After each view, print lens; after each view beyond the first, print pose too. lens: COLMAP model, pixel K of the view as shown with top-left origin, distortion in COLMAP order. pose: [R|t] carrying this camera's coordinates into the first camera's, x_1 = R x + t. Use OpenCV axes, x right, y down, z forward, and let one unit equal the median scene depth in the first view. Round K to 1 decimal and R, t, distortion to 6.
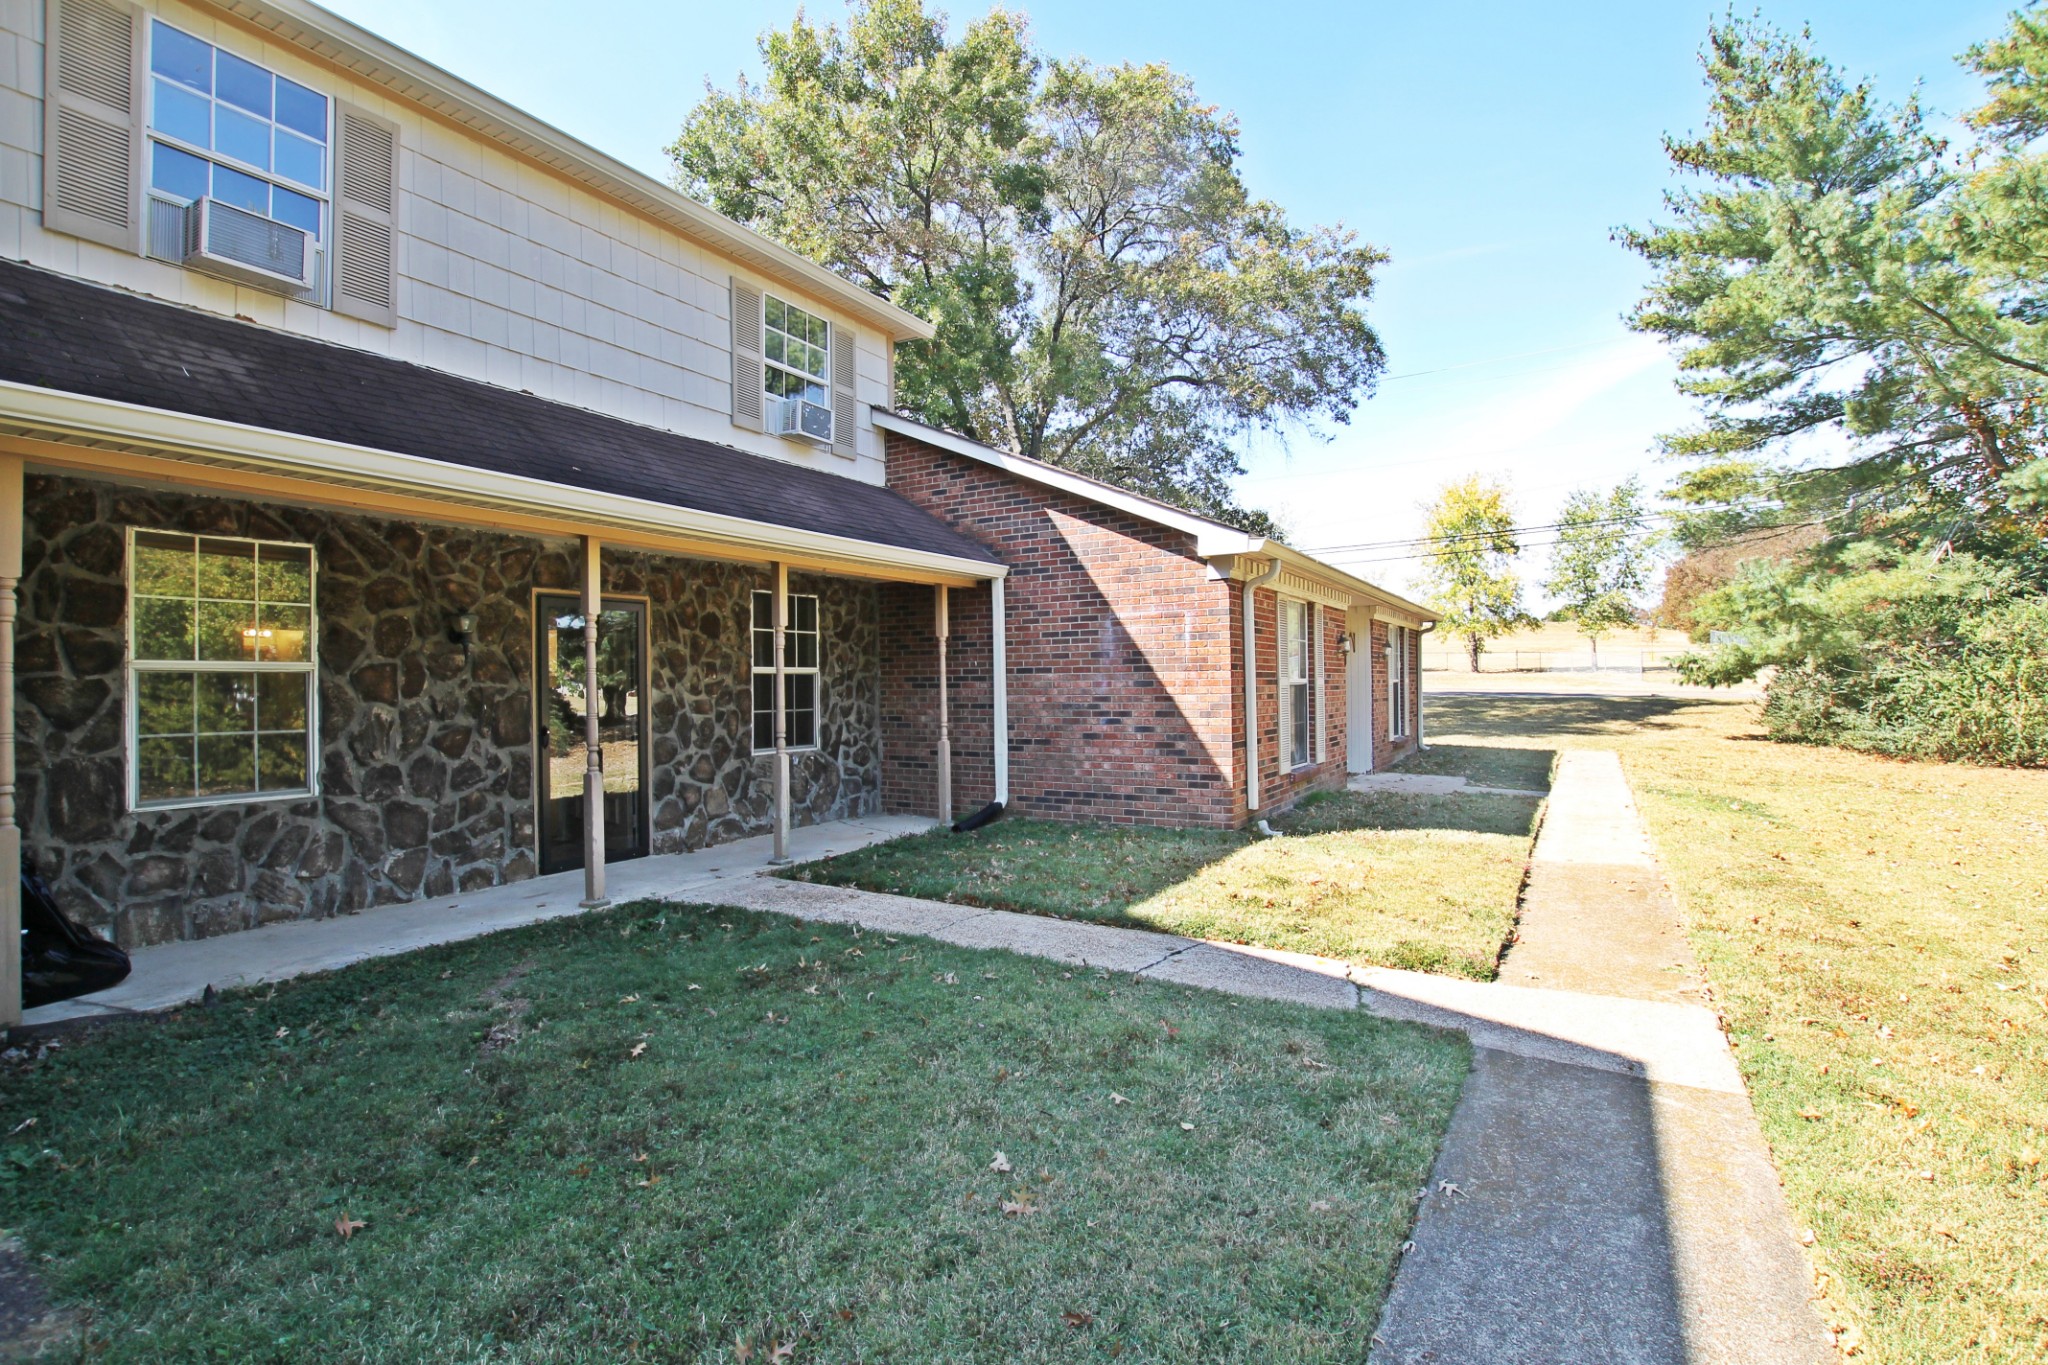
lens RADIAL K [[974.3, 0, 1030.8], [0, 974.3, 677.7], [0, 0, 1]] dist [-0.030726, 0.000537]
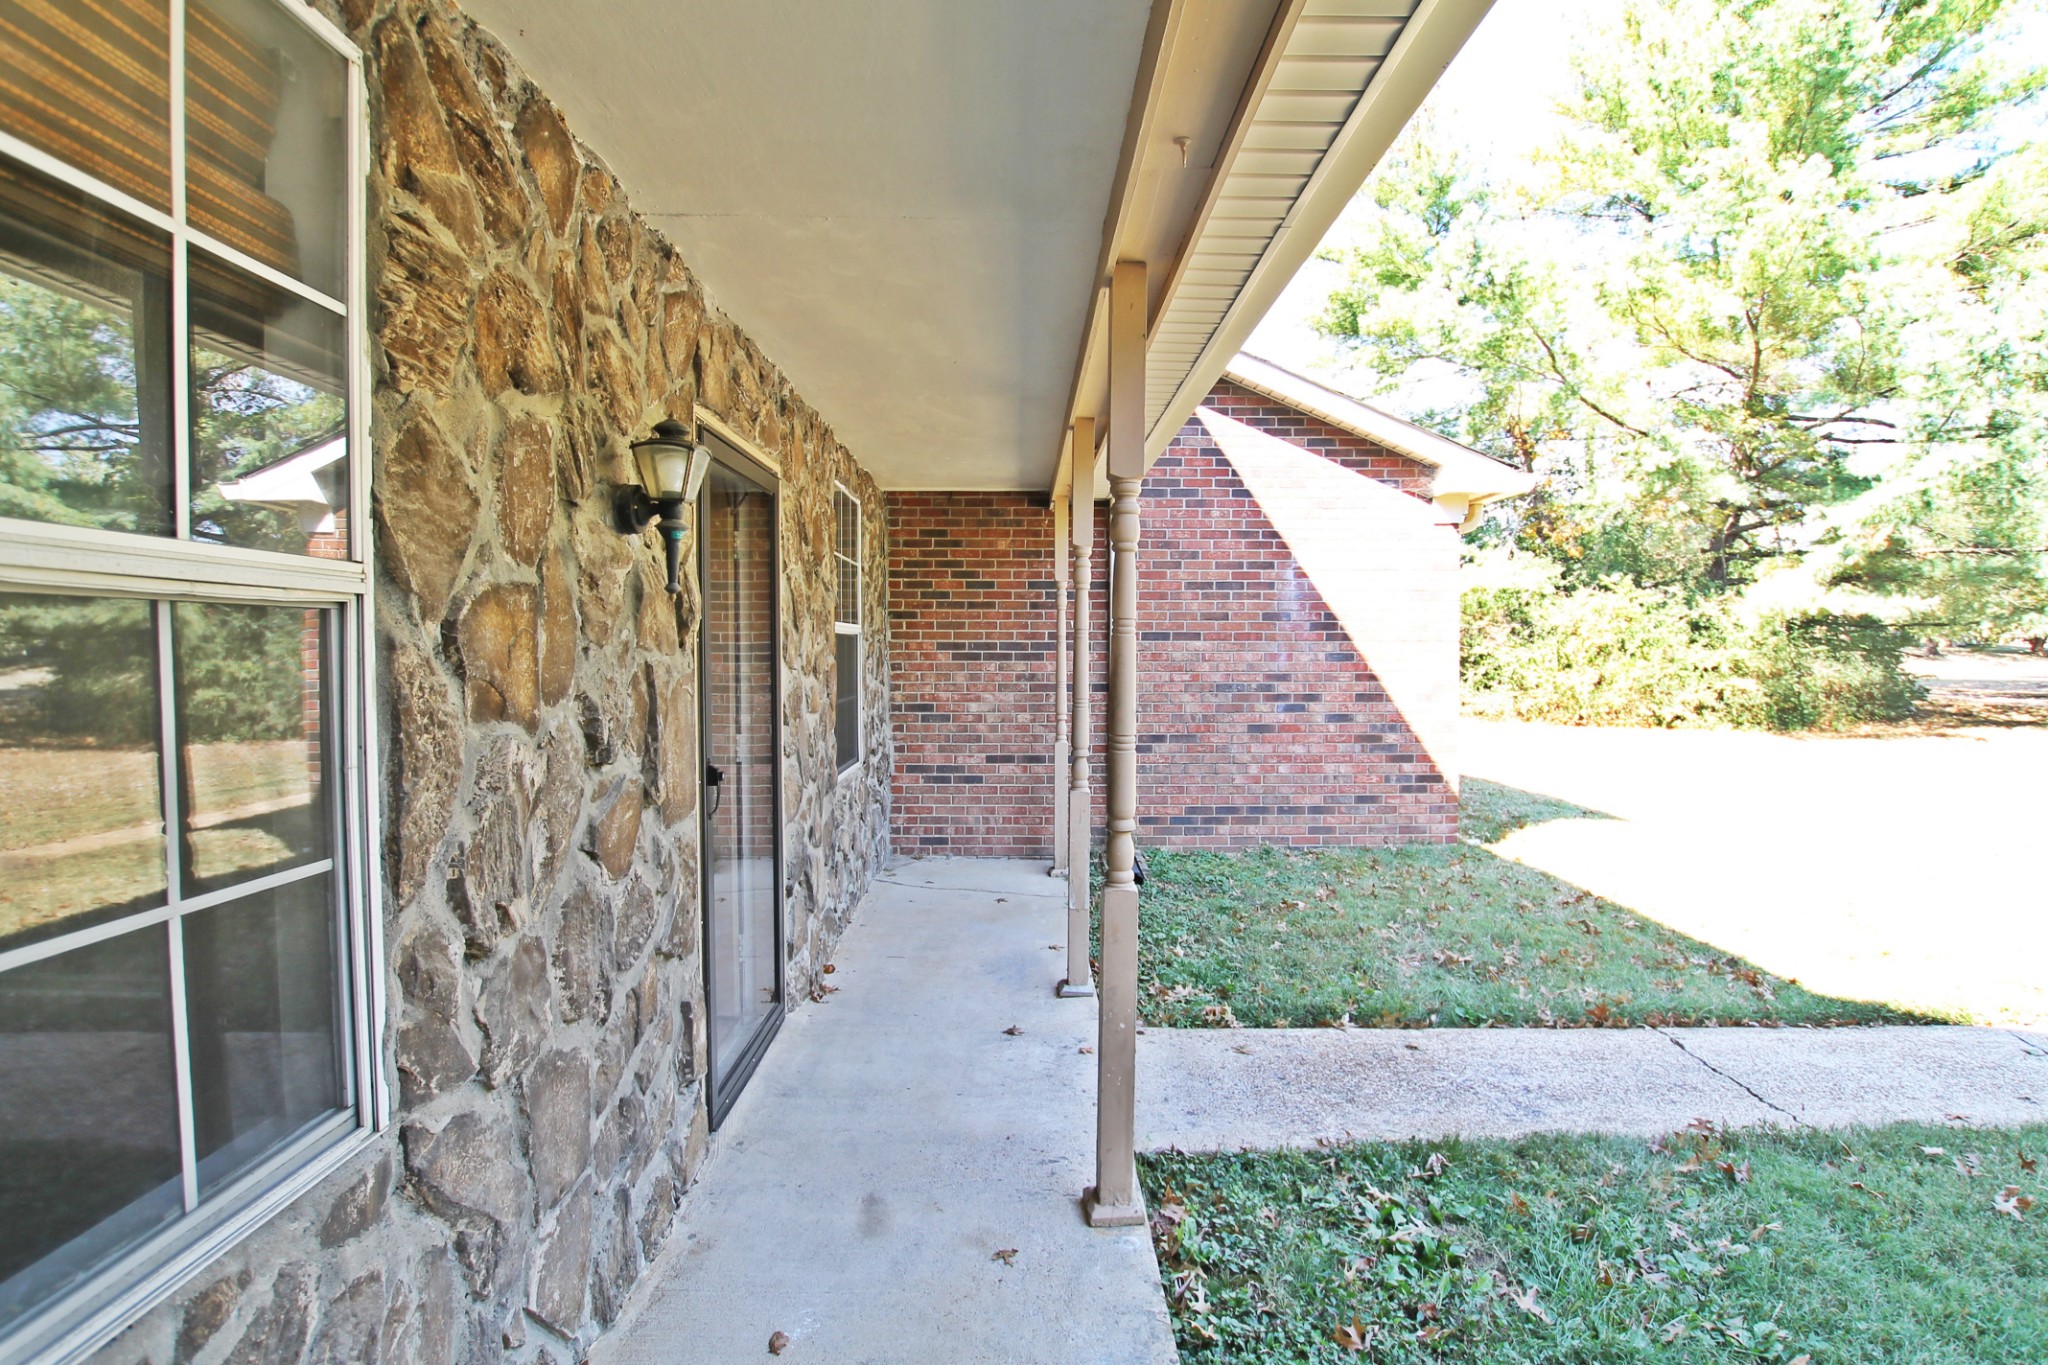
lens RADIAL K [[997.7, 0, 1028.6], [0, 997.7, 679.2], [0, 0, 1]] dist [-0.031783, 0.003258]
pose [[0.860656, -0.005967, 0.509151, -0.467288], [-0.012519, 0.999381, 0.032874, 0.001023], [-0.509033, -0.034667, 0.860049, 0.457407]]
